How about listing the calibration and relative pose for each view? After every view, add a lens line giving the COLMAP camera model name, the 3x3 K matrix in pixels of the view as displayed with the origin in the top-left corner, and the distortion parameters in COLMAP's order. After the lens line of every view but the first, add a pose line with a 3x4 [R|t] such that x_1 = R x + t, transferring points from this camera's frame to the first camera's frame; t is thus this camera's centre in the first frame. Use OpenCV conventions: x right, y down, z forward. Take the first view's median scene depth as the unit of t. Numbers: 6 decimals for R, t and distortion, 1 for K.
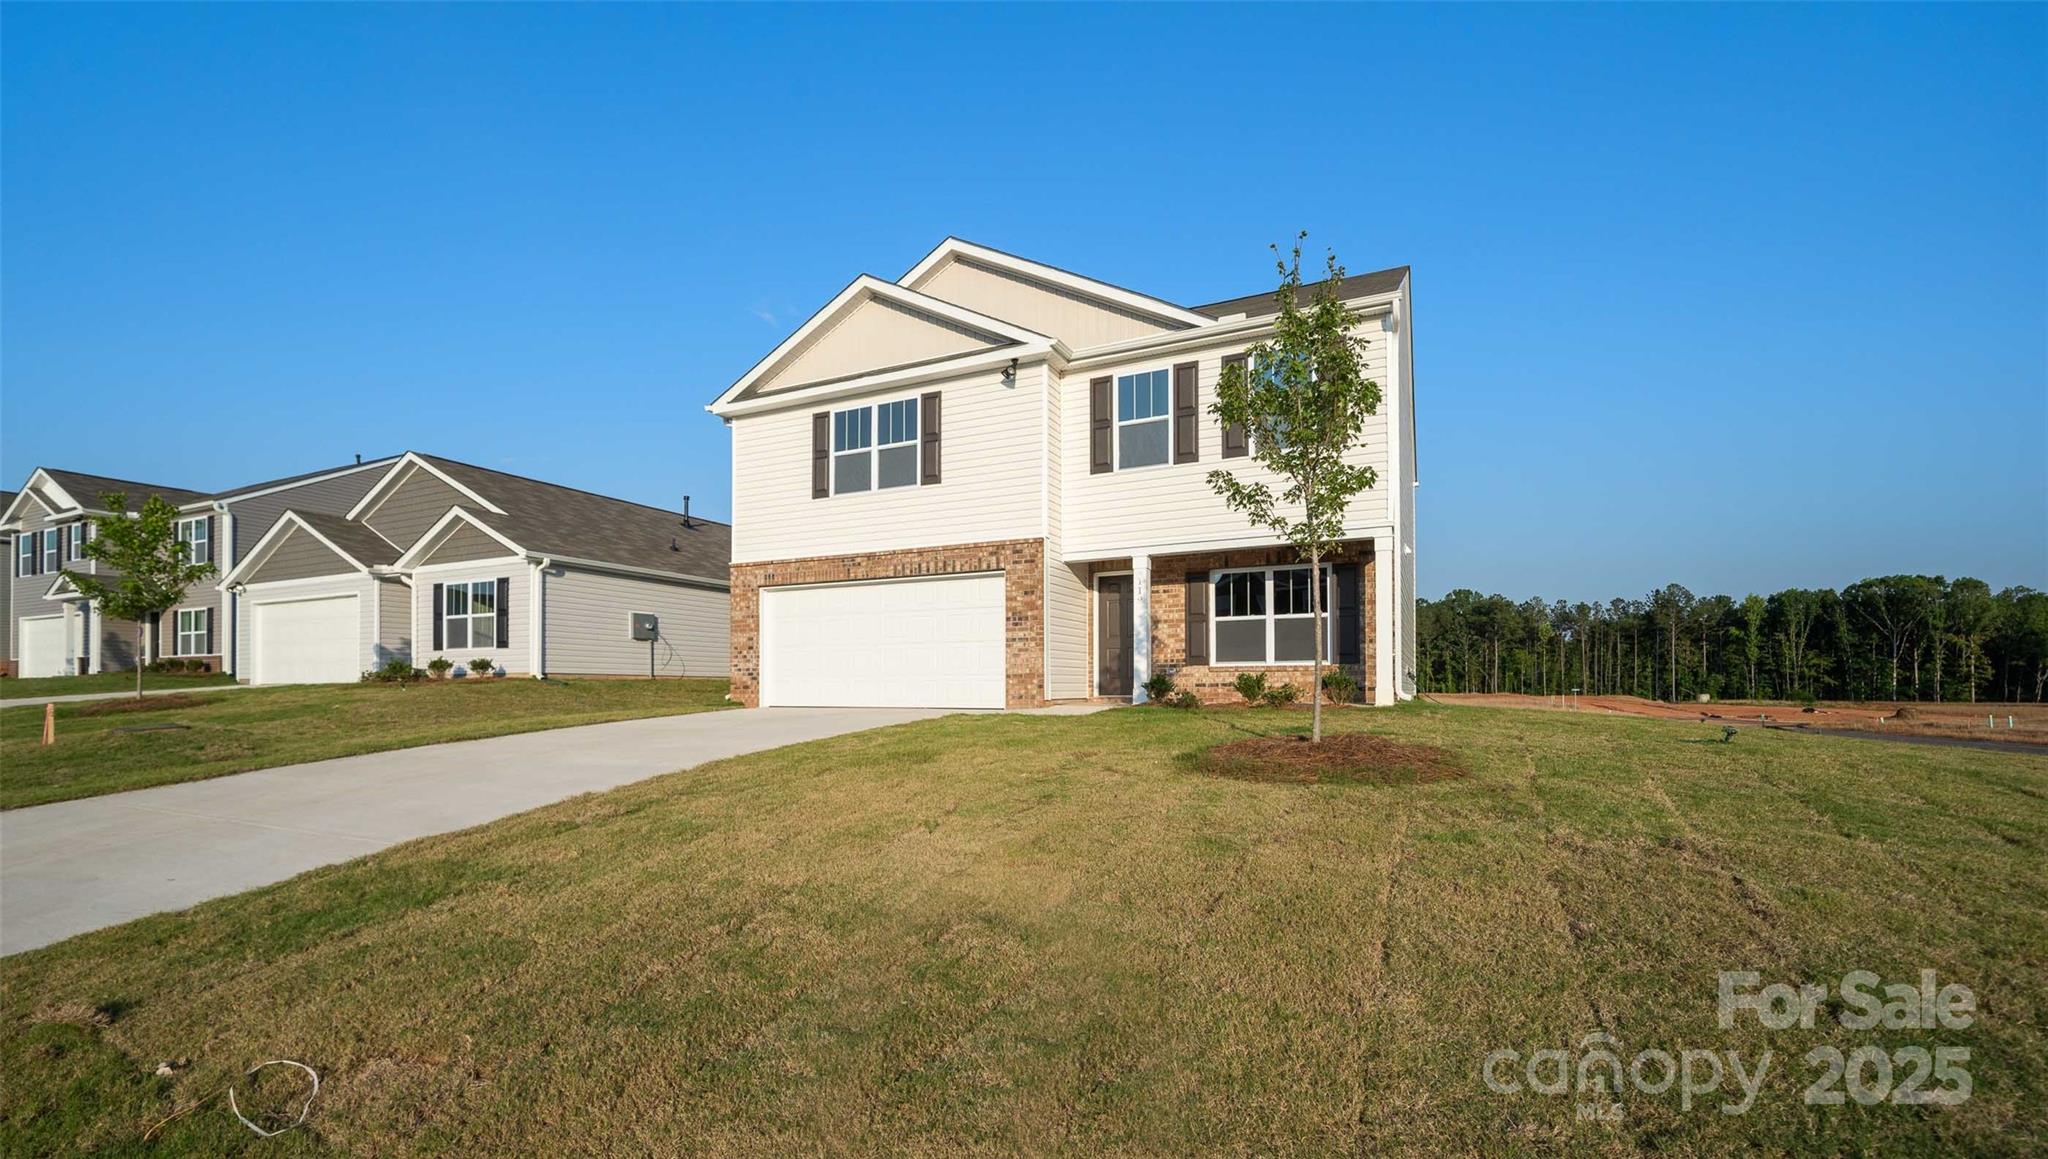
lens RADIAL K [[897.5, 0, 1026.4], [0, 897.5, 585.1], [0, 0, 1]] dist [-0.000030, -0.000013]
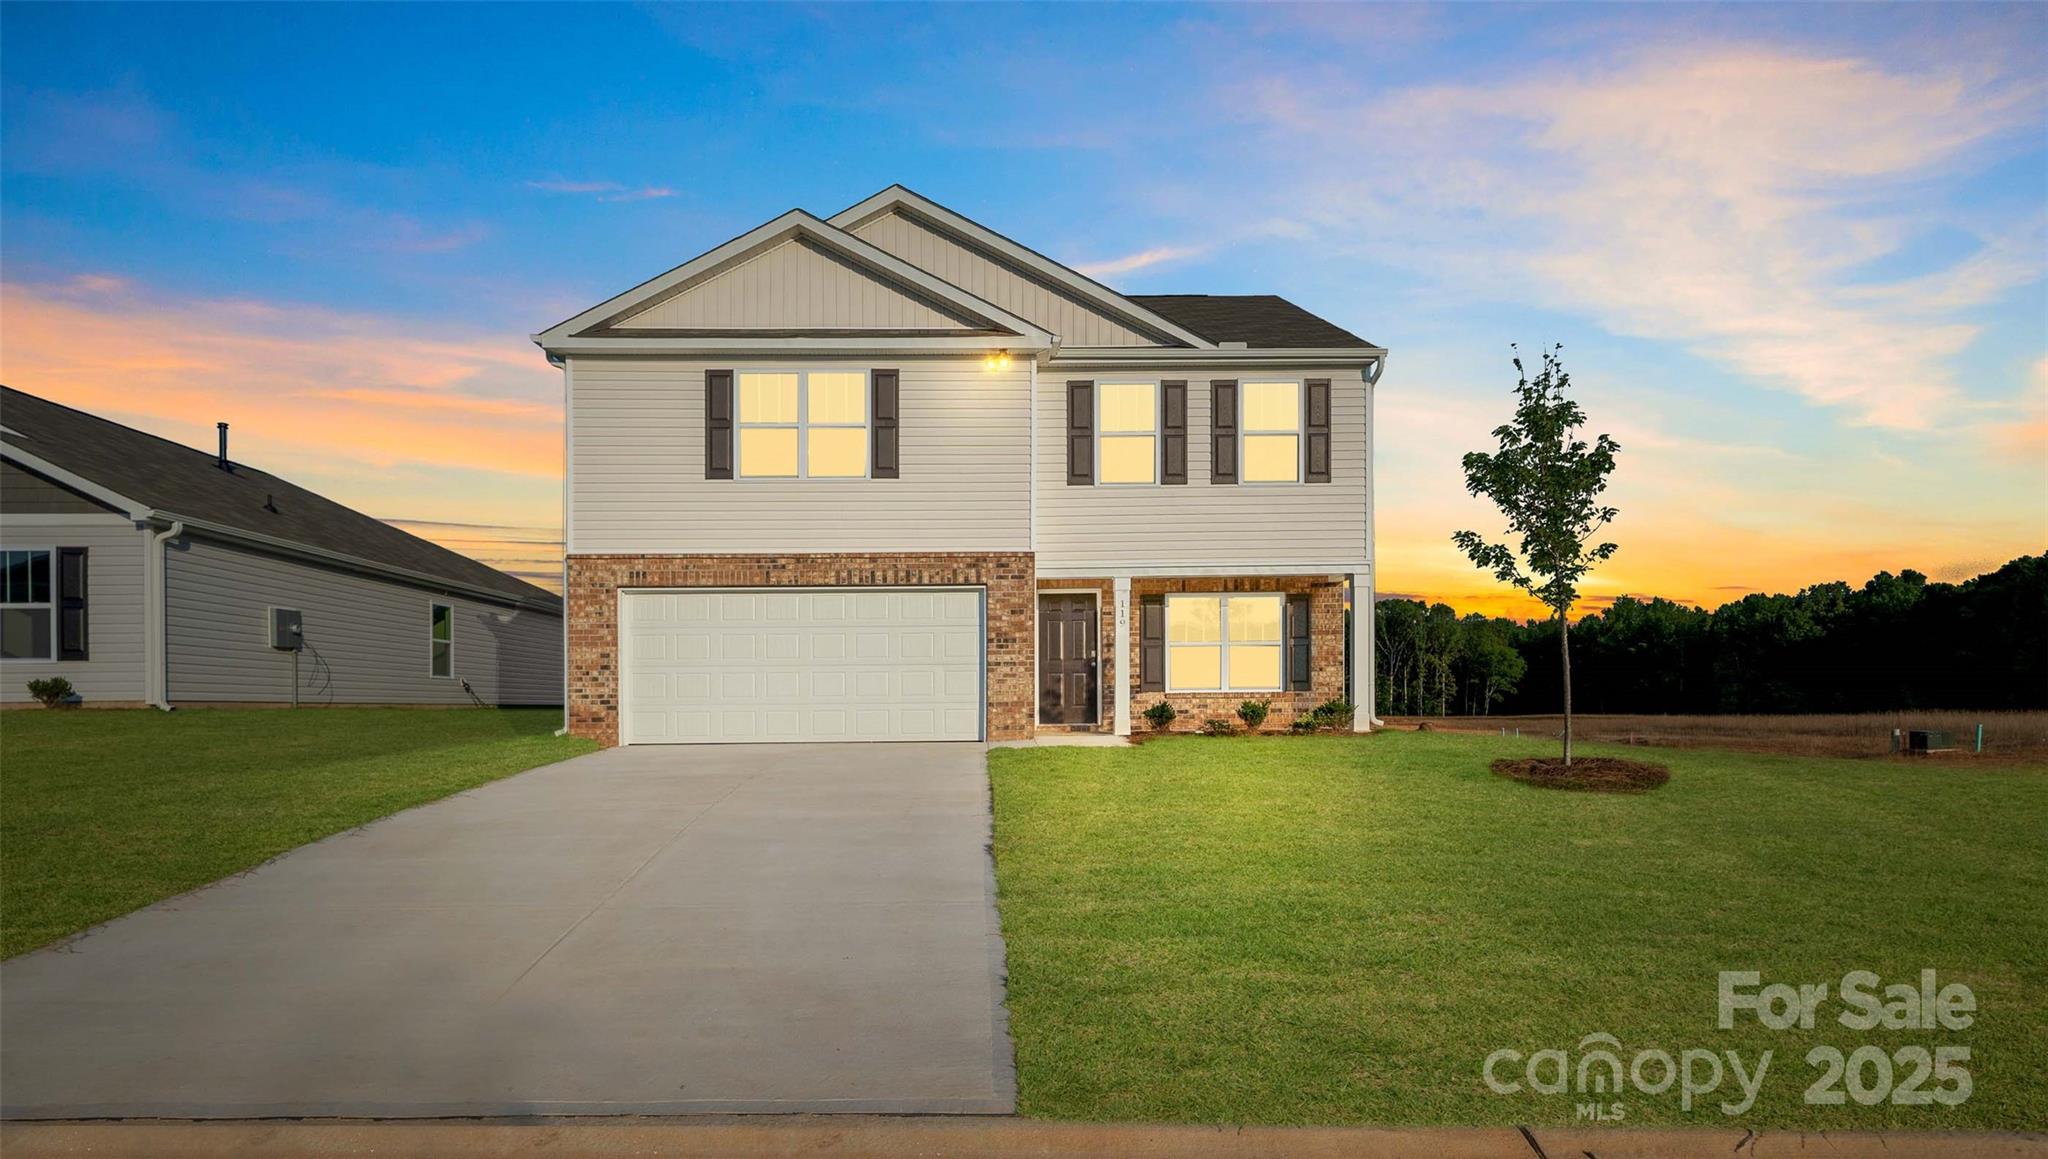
lens RADIAL K [[1142.7, 0, 1024.0], [0, 1142.7, 579.5], [0, 0, 1]] dist [0.002682, 0.000367]
pose [[0.880491, 0.045423, 0.471882, -0.504811], [-0.047046, 0.998858, -0.008366, -0.013958], [-0.471723, -0.014834, 0.881622, -0.015174]]
